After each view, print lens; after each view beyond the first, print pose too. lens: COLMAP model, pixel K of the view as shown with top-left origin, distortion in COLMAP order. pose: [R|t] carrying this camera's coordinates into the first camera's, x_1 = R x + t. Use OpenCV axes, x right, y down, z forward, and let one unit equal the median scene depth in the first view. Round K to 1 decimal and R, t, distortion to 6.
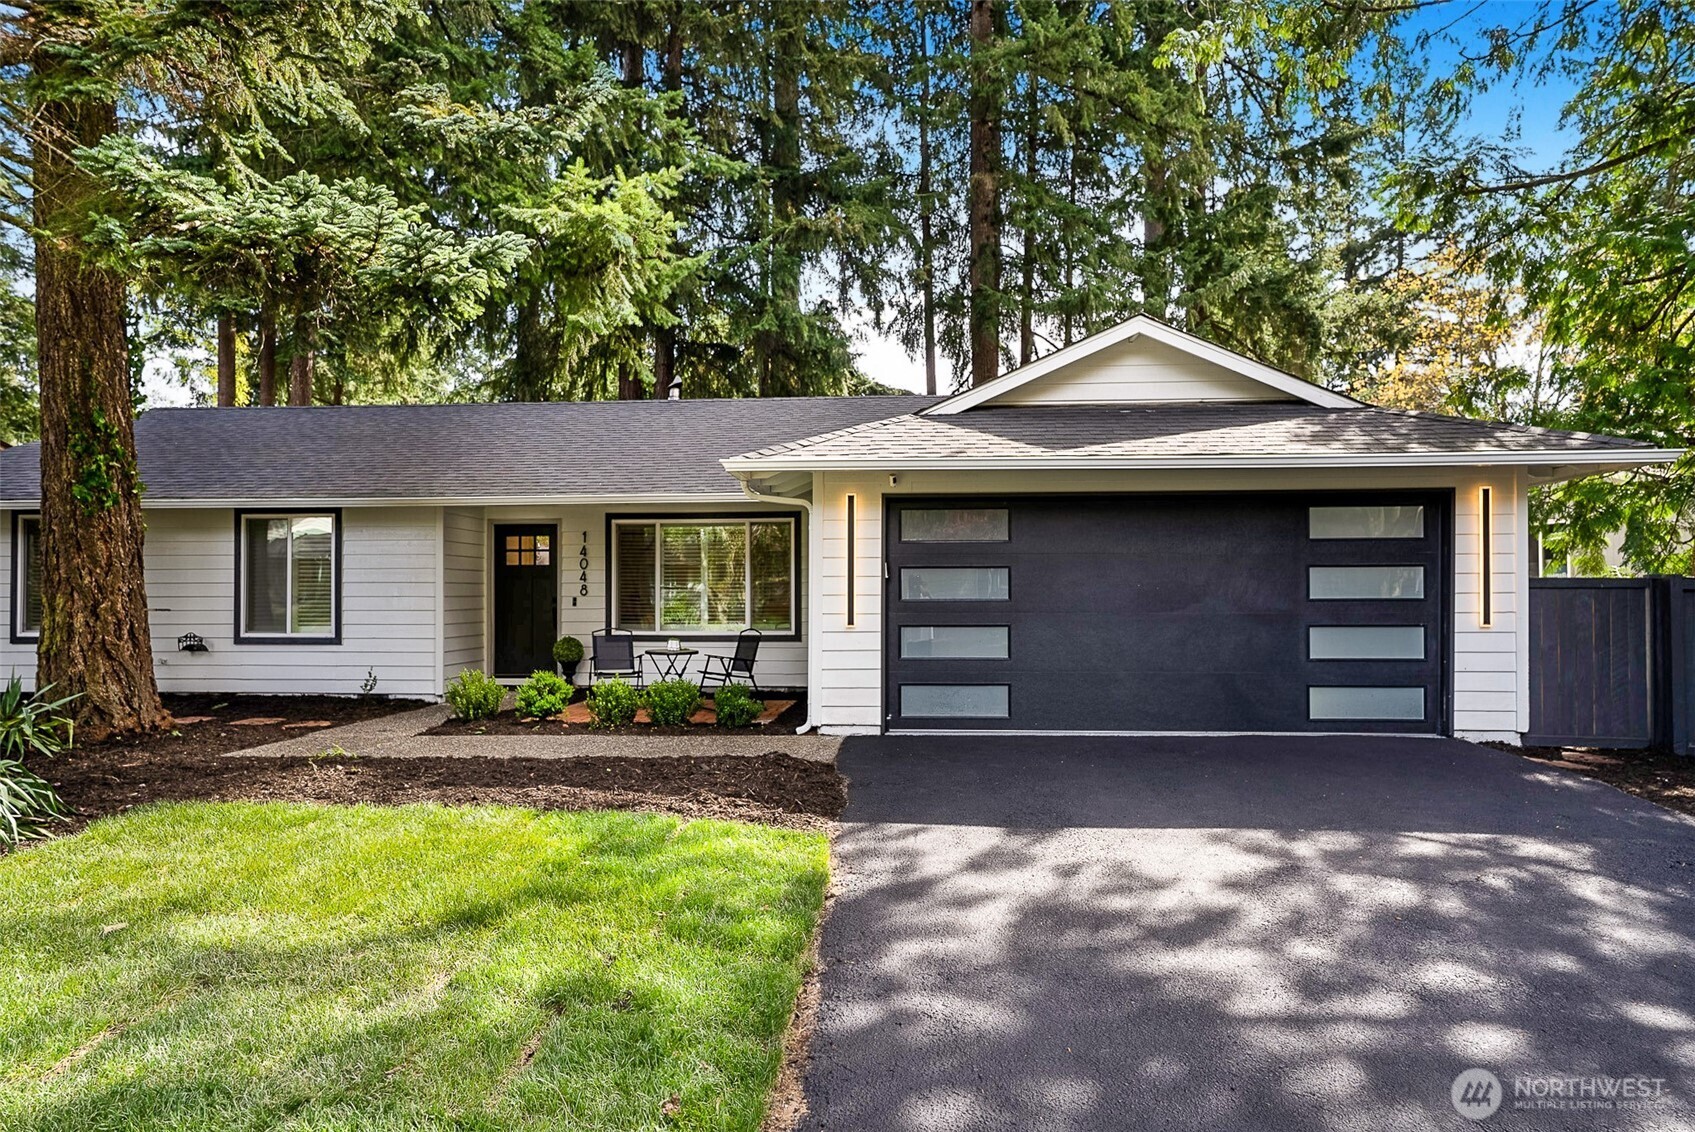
lens RADIAL K [[997.4, 0, 847.9], [0, 997.4, 582.5], [0, 0, 1]] dist [-0.006284, -0.000725]
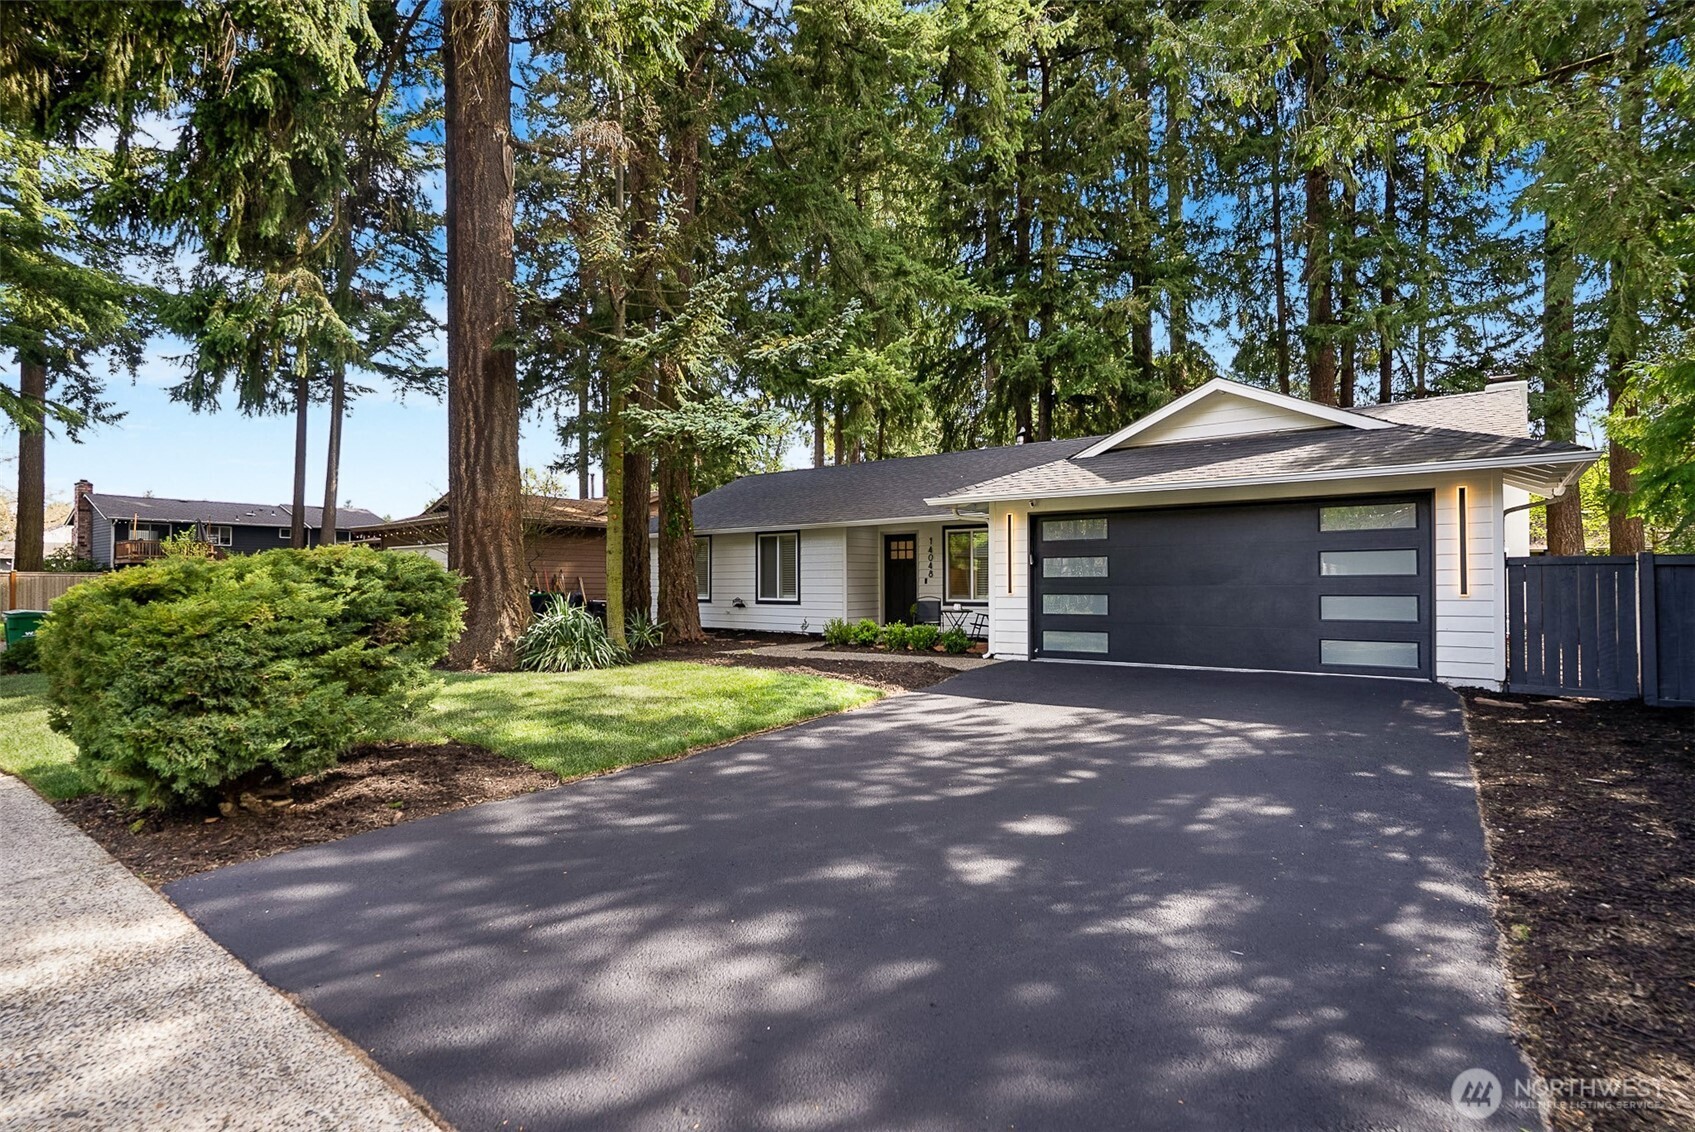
lens RADIAL K [[836.6, 0, 847.5], [0, 836.6, 566.0], [0, 0, 1]] dist [-0.036145, 0.000375]
pose [[0.833702, -0.011786, -0.552089, 0.539729], [0.008471, 0.999928, -0.008553, 0.007617], [0.552150, 0.002454, 0.833741, -0.297179]]
